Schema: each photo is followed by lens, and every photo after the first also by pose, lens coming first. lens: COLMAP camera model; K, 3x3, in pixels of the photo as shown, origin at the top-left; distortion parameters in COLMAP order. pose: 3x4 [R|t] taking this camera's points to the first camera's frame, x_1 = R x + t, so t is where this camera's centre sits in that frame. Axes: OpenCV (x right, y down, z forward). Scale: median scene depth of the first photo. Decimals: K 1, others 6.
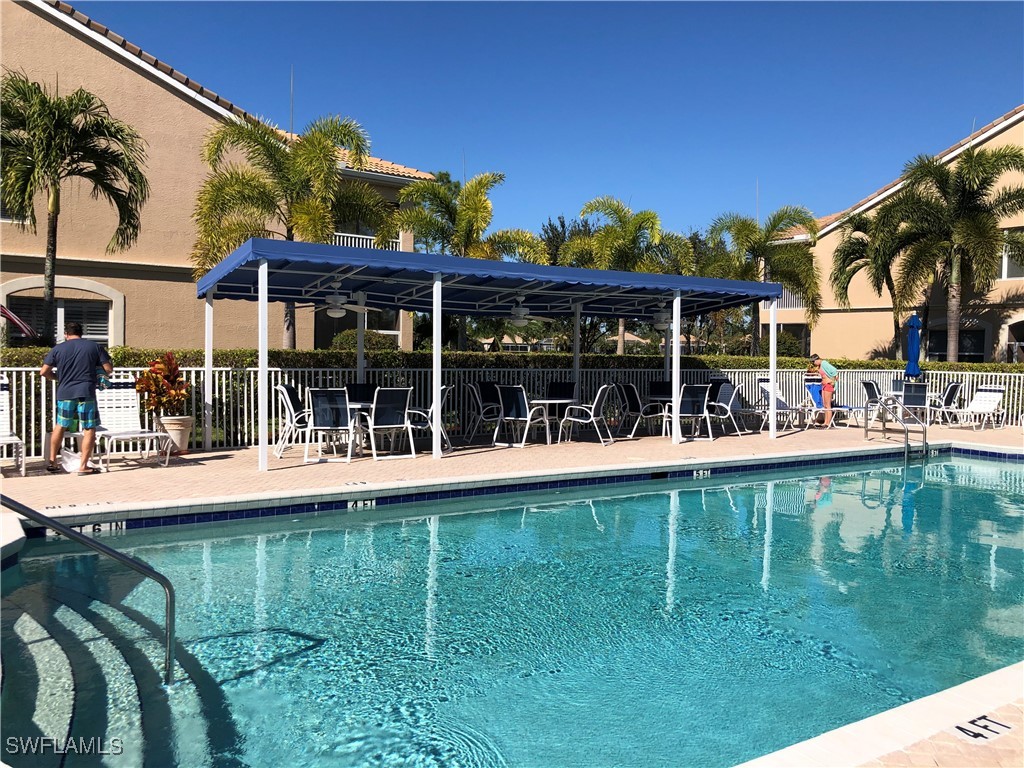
lens RADIAL K [[834.8, 0, 518.3], [0, 834.8, 381.8], [0, 0, 1]] dist [0.034539, -0.024238]
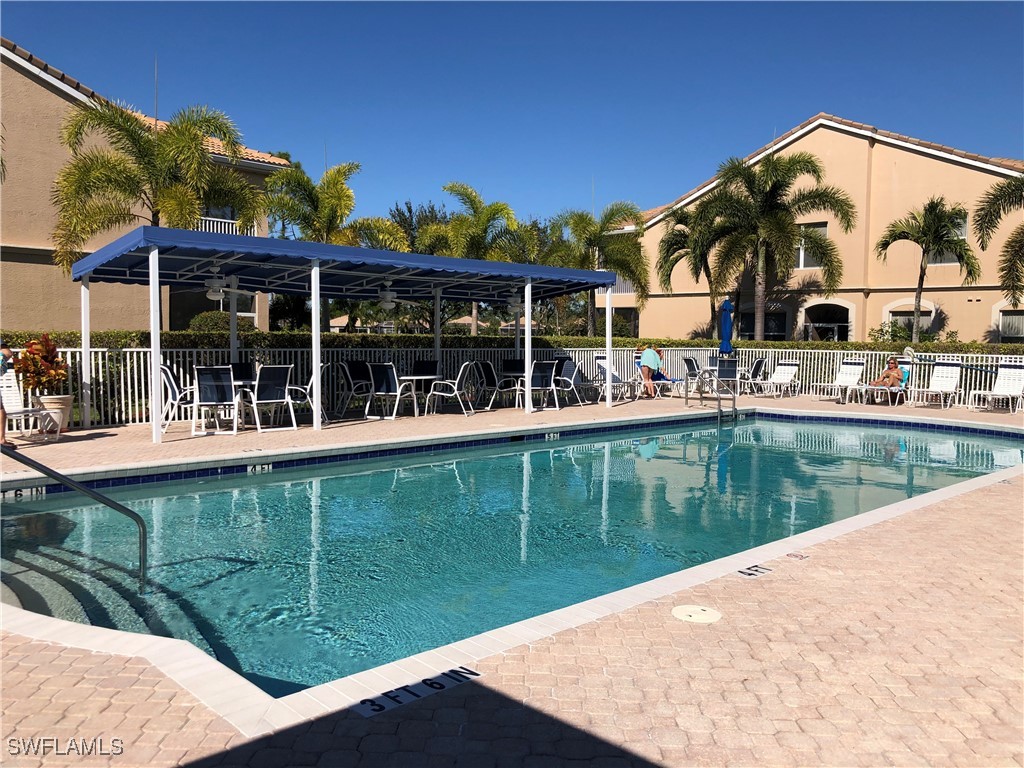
lens RADIAL K [[834.8, 0, 501.6], [0, 834.8, 386.6], [0, 0, 1]] dist [0.034539, -0.024238]
pose [[0.985025, -0.014902, 0.171768, -0.037677], [0.010425, 0.999583, 0.026936, 0.006666], [-0.172098, -0.024742, 0.984769, -0.097637]]
